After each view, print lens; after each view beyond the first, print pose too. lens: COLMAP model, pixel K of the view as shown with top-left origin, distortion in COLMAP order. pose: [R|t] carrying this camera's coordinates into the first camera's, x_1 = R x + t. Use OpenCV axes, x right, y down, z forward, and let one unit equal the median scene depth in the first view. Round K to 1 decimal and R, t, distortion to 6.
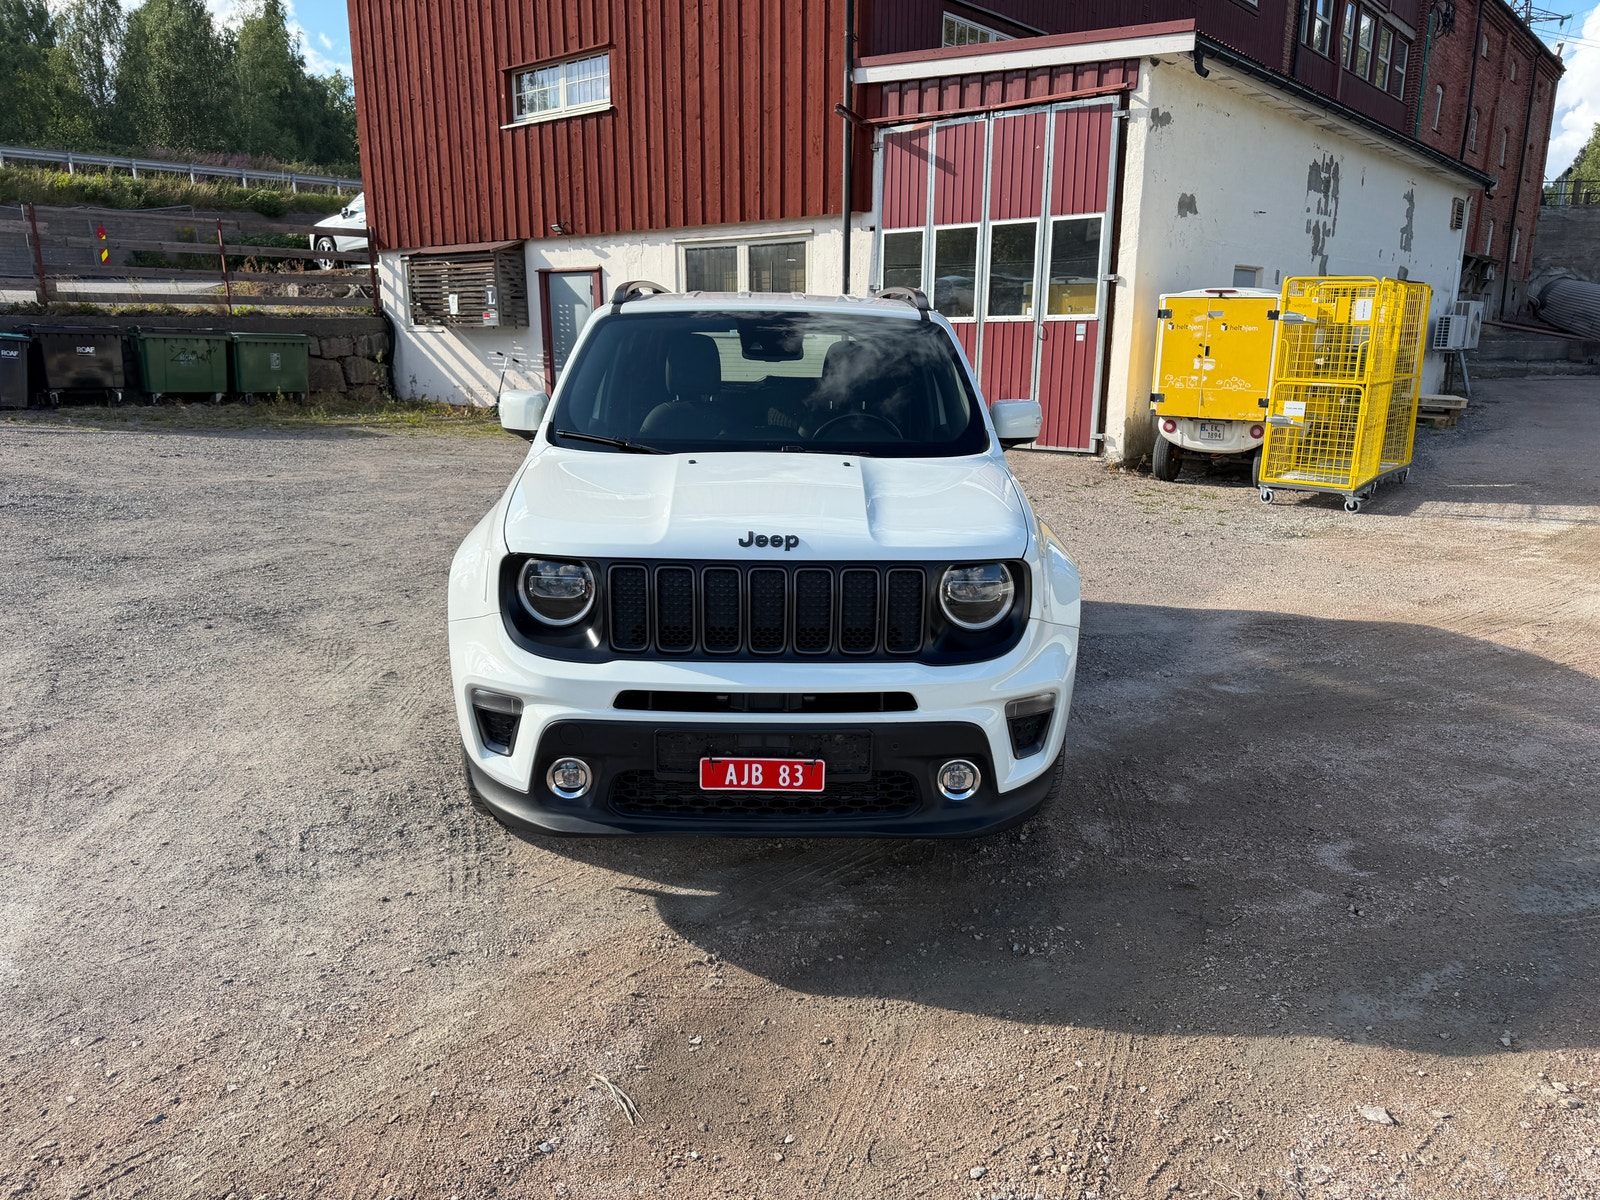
lens RADIAL K [[1126.5, 0, 799.8], [0, 1126.5, 604.0], [0, 0, 1]] dist [0.041315, -0.047324]
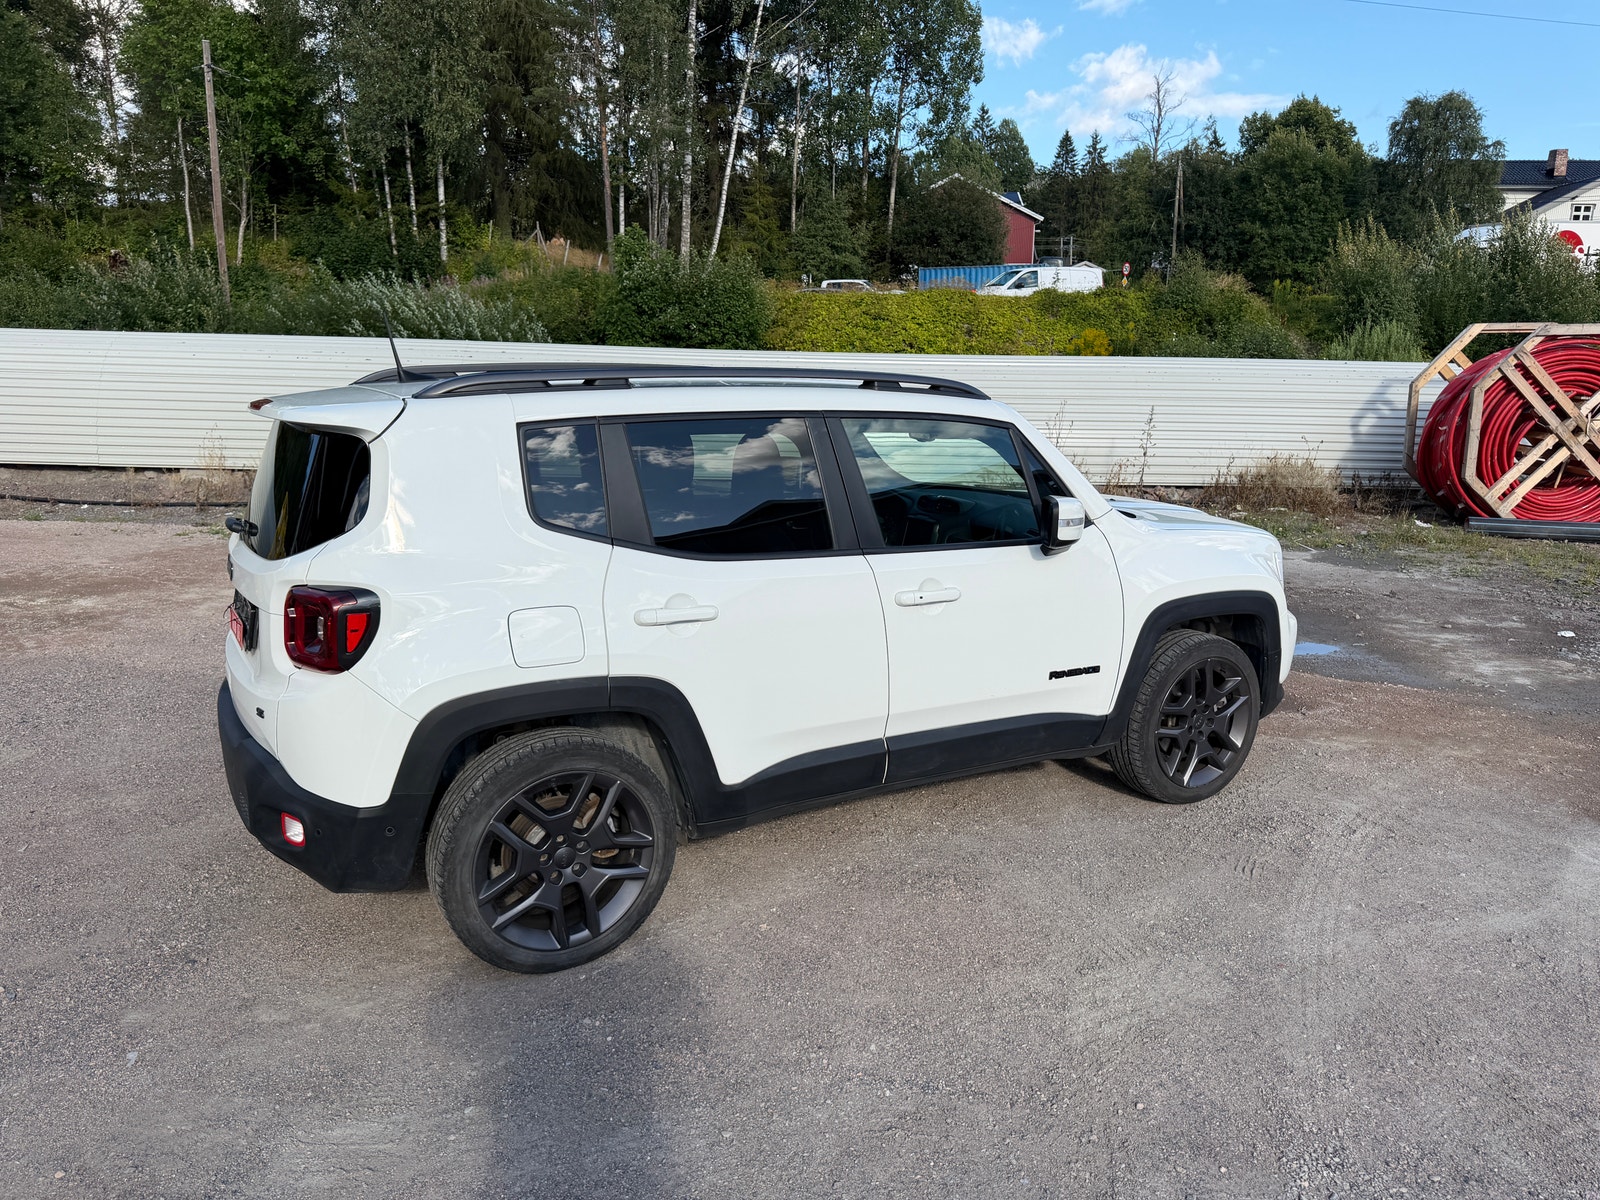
lens RADIAL K [[1126.5, 0, 809.8], [0, 1126.5, 611.6], [0, 0, 1]] dist [0.041315, -0.047324]
pose [[-0.481675, -0.214273, 0.849751, -0.336347], [0.194555, 0.919304, 0.342093, -0.162745], [-0.854481, 0.330101, -0.401118, 0.560627]]
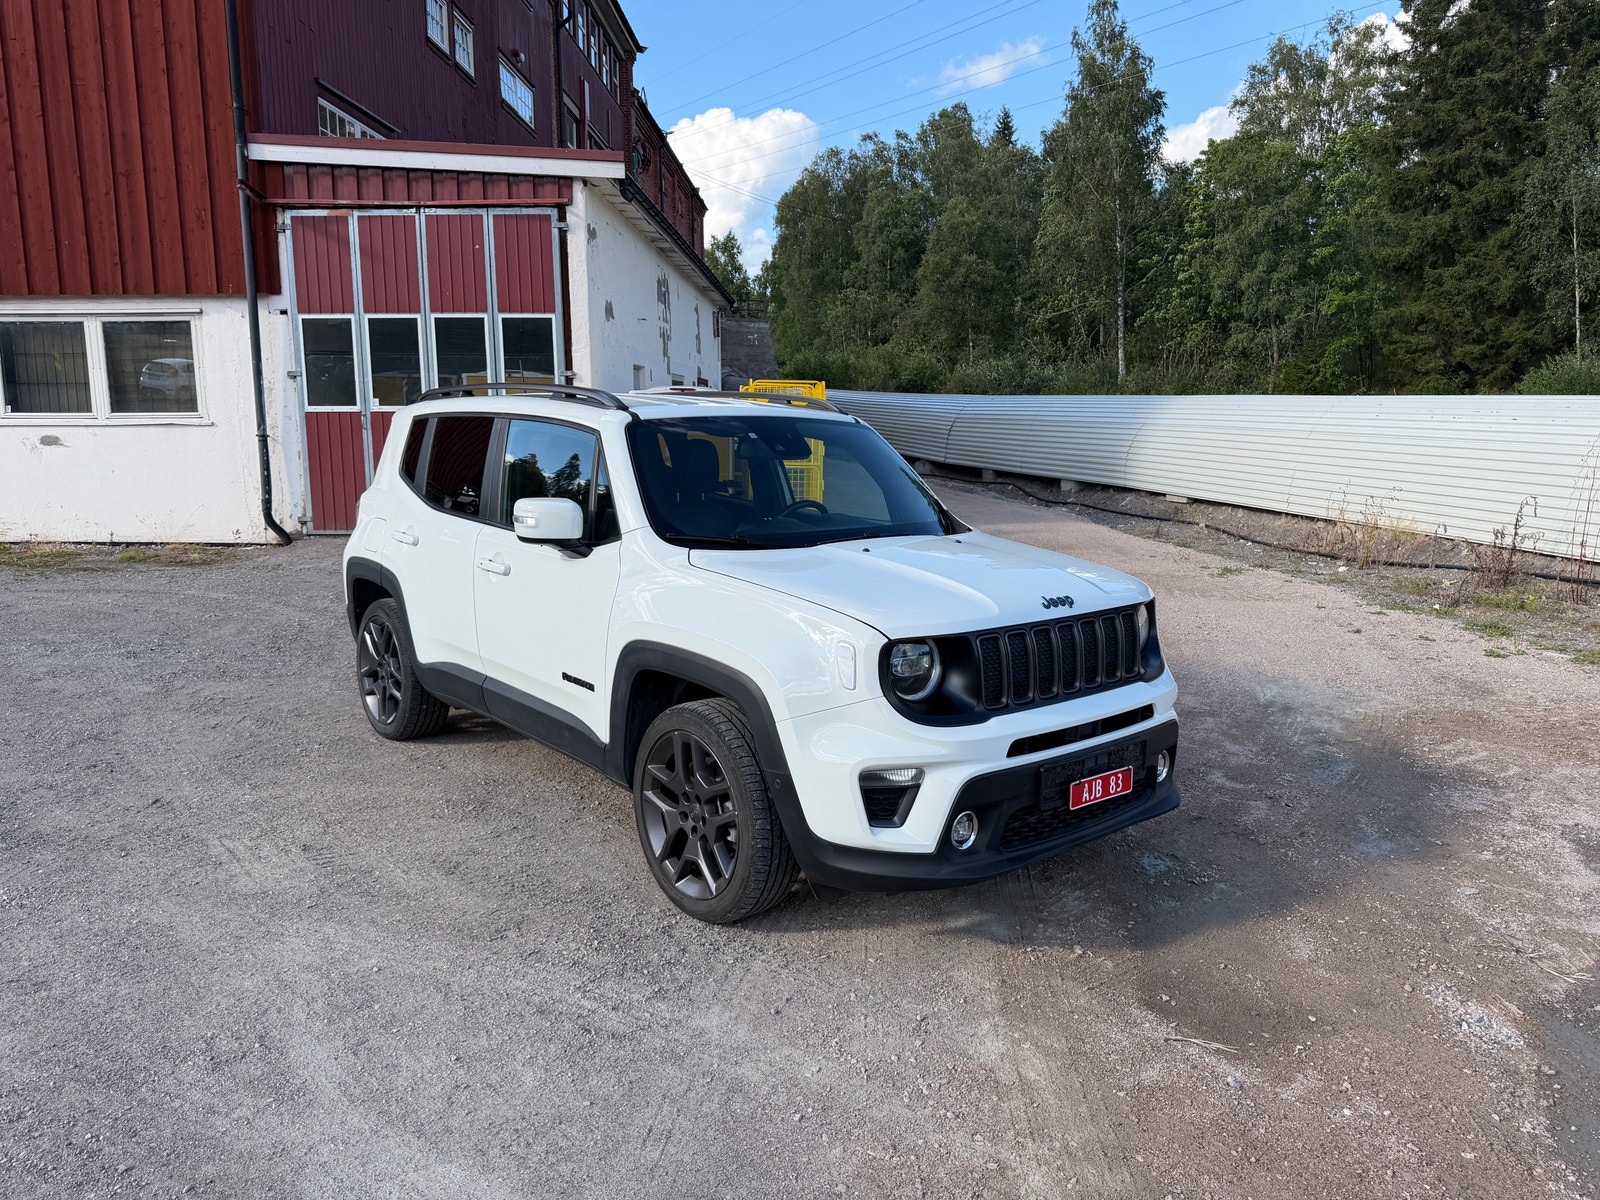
lens RADIAL K [[1126.5, 0, 804.4], [0, 1126.5, 595.3], [0, 0, 1]] dist [0.041315, -0.047324]
pose [[0.774374, -0.104861, 0.623978, -0.242176], [0.153459, 0.987853, -0.024436, -0.018050], [-0.613836, 0.114678, 0.781060, 0.046339]]
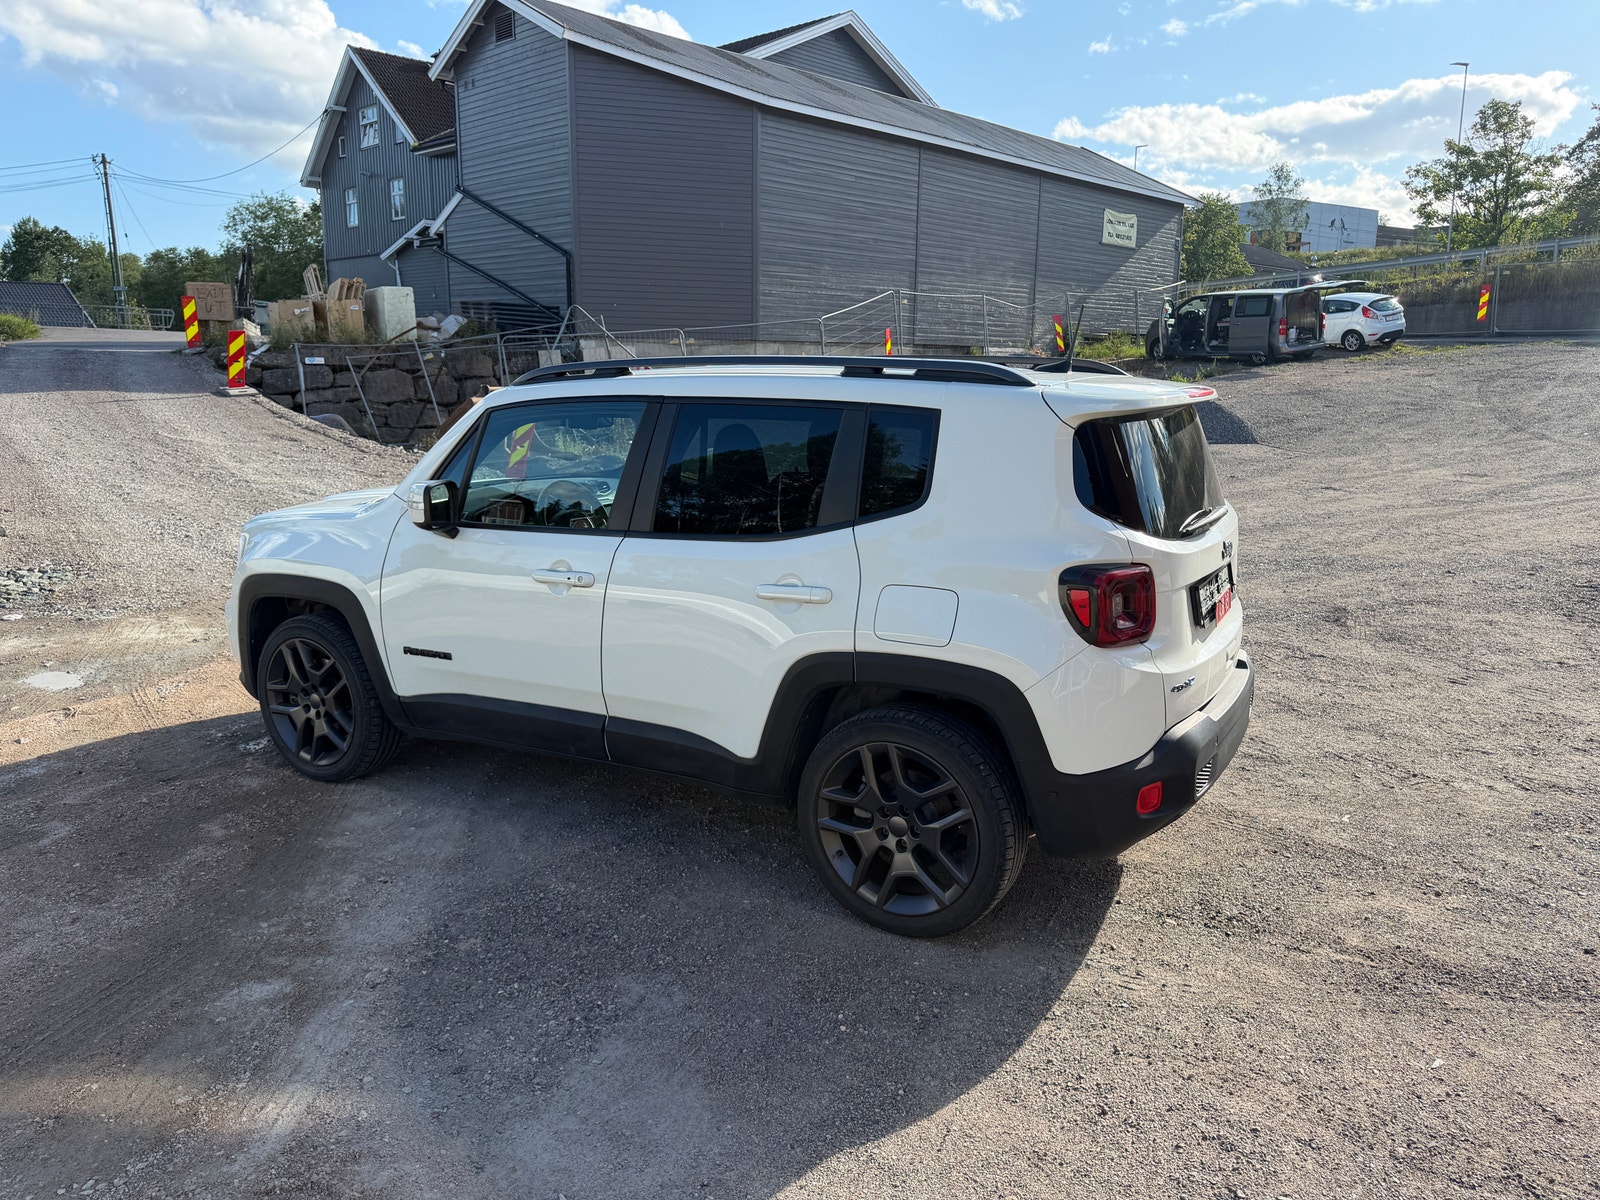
lens RADIAL K [[1126.5, 0, 804.5], [0, 1126.5, 604.2], [0, 0, 1]] dist [0.041315, -0.047324]
pose [[-0.513478, 0.165990, -0.841895, 0.301489], [-0.212253, 0.926057, 0.312038, -0.159787], [0.831438, 0.338919, -0.440278, 0.612107]]
